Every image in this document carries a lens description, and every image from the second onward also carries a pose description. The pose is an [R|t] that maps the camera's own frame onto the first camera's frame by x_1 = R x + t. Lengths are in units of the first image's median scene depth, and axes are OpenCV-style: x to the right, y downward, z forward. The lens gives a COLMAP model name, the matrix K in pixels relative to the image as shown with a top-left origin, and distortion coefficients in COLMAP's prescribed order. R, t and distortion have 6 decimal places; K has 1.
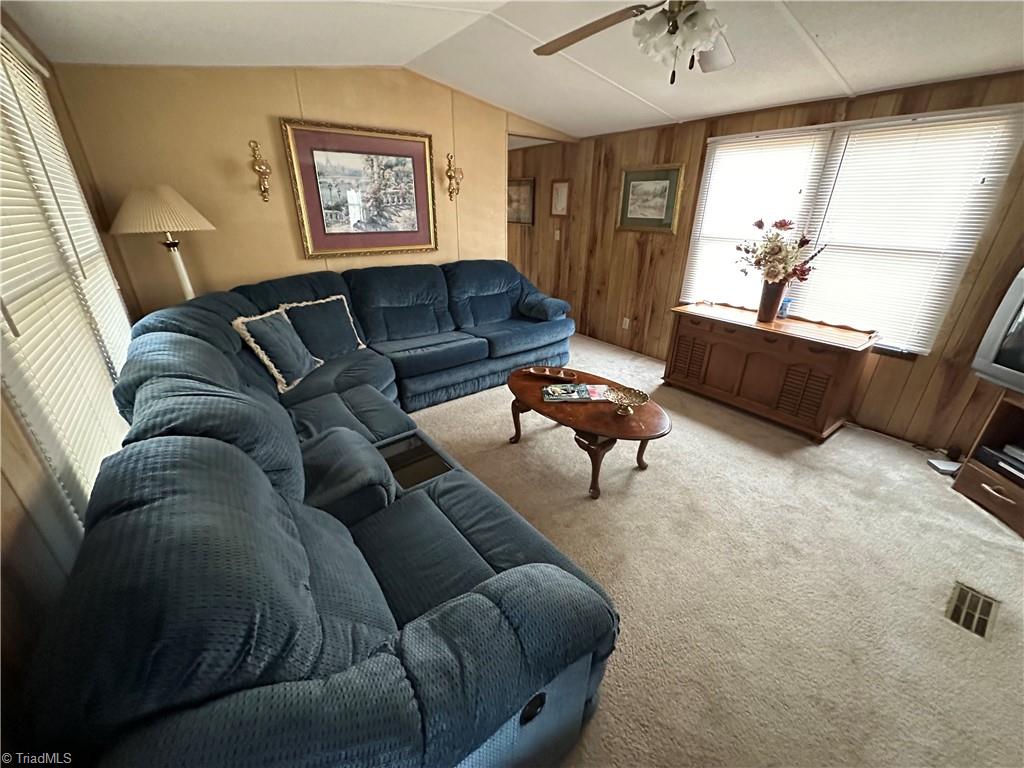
lens RADIAL K [[407.4, 0, 515.8], [0, 407.4, 383.7], [0, 0, 1]] dist [-0.004177, 0.001046]
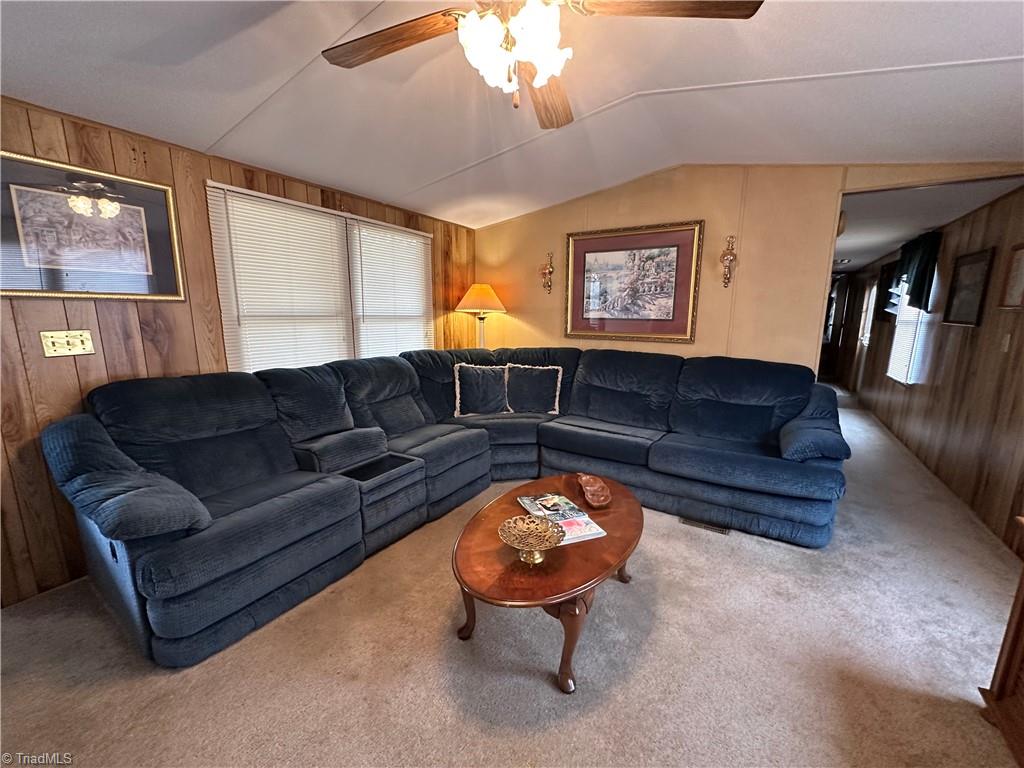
lens RADIAL K [[407.4, 0, 514.4], [0, 407.4, 386.8], [0, 0, 1]] dist [-0.004177, 0.001046]
pose [[0.352998, 0.164242, -0.921095, 0.556855], [-0.380703, 0.924503, 0.018950, -0.127368], [0.854668, 0.343974, 0.388875, 0.425451]]
